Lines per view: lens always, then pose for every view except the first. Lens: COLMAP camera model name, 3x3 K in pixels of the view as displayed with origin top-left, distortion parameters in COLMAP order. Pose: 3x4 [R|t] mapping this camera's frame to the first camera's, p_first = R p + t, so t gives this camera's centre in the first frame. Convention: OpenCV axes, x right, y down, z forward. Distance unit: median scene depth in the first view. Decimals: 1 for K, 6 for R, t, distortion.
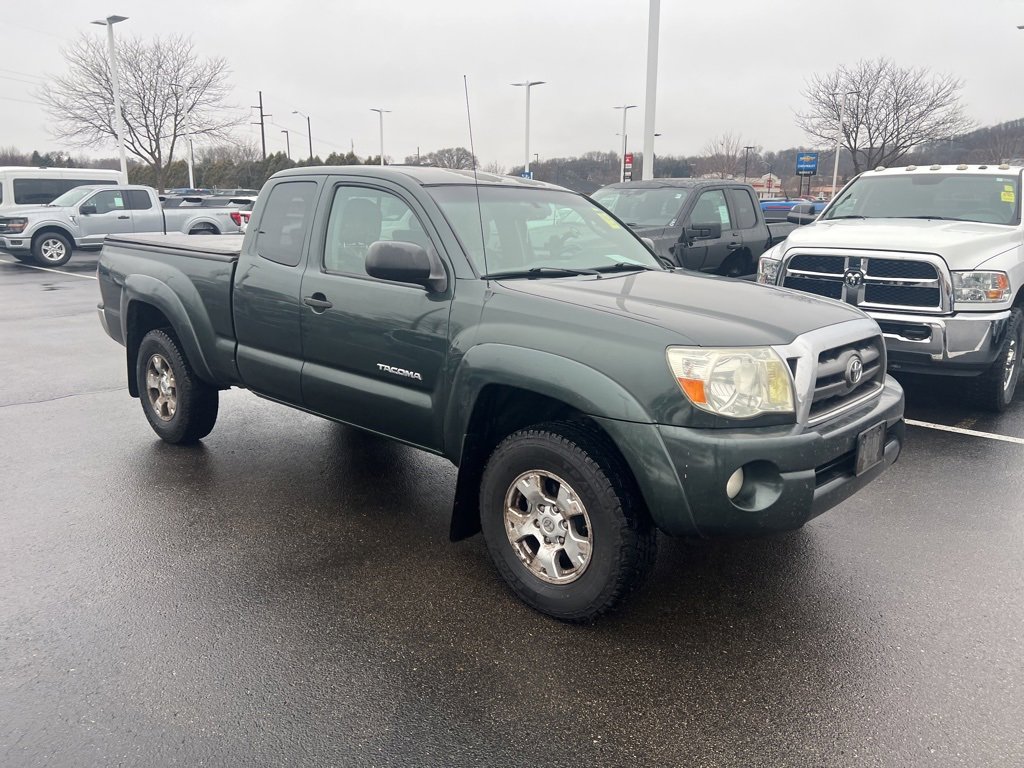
lens RADIAL K [[764.6, 0, 517.5], [0, 764.6, 383.2], [0, 0, 1]] dist [0.057302, -0.058553]
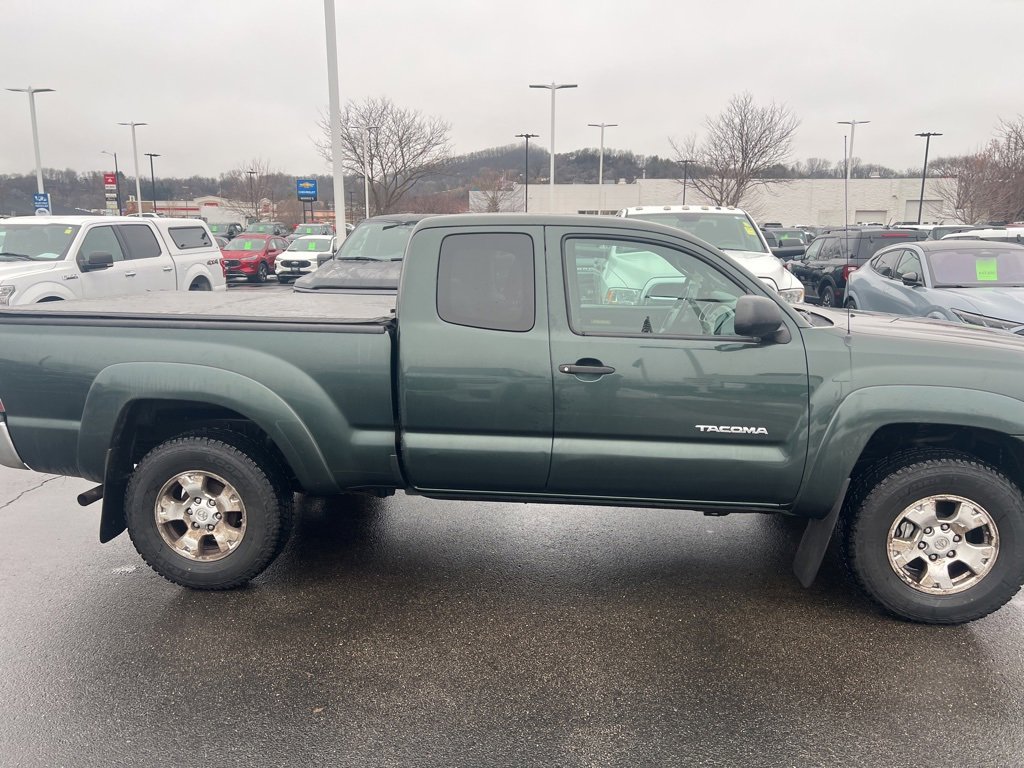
lens RADIAL K [[764.6, 0, 509.3], [0, 764.6, 377.3], [0, 0, 1]] dist [0.057302, -0.058553]
pose [[0.807912, -0.121810, 0.576576, -0.743059], [0.142627, 0.989733, 0.009243, -0.103412], [-0.571783, 0.074768, 0.816991, 0.297649]]
